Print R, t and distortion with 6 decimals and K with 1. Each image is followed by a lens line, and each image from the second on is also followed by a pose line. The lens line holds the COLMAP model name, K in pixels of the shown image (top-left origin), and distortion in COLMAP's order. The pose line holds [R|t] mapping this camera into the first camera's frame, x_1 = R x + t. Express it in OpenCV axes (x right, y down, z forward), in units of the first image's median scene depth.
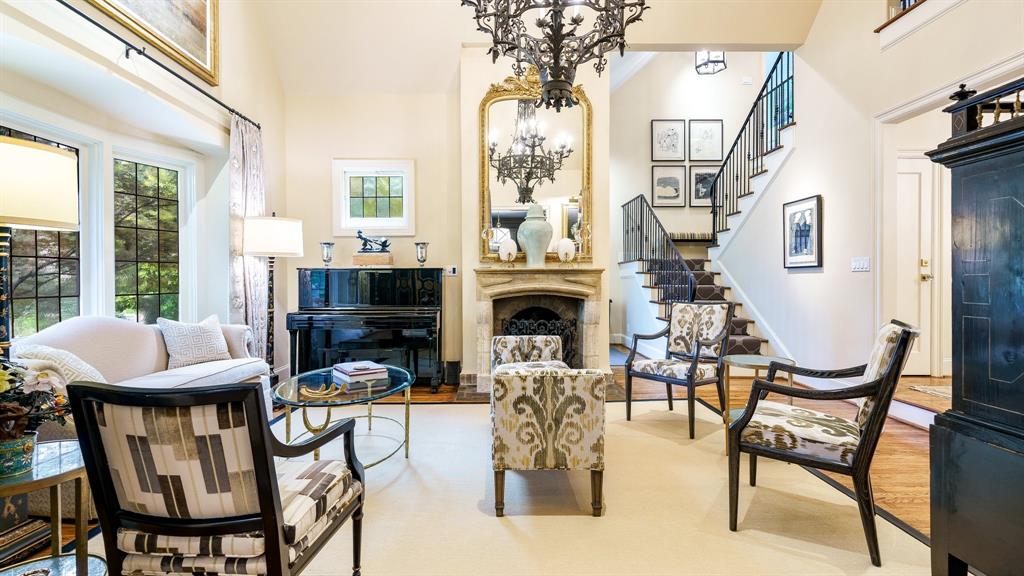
lens RADIAL K [[478.9, 0, 472.7], [0, 478.9, 276.5], [0, 0, 1]] dist [-0.002296, -0.003556]
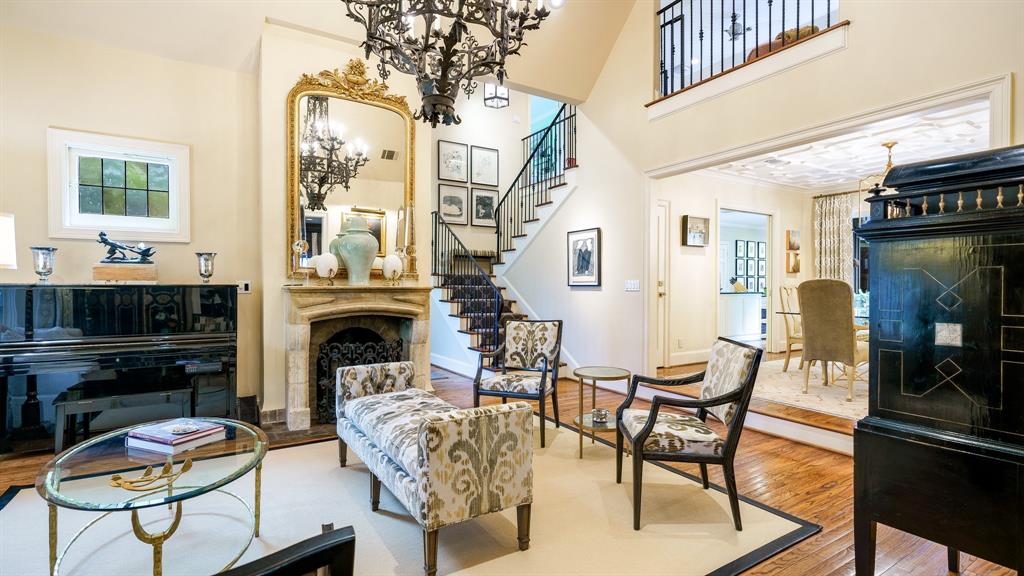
lens RADIAL K [[478.9, 0, 511.4], [0, 478.9, 288.8], [0, 0, 1]] dist [-0.002296, -0.003556]
pose [[0.848646, -0.001553, 0.528958, -0.112053], [-0.001276, 0.999987, 0.004983, -0.017897], [-0.528959, -0.004904, 0.848633, 0.067074]]
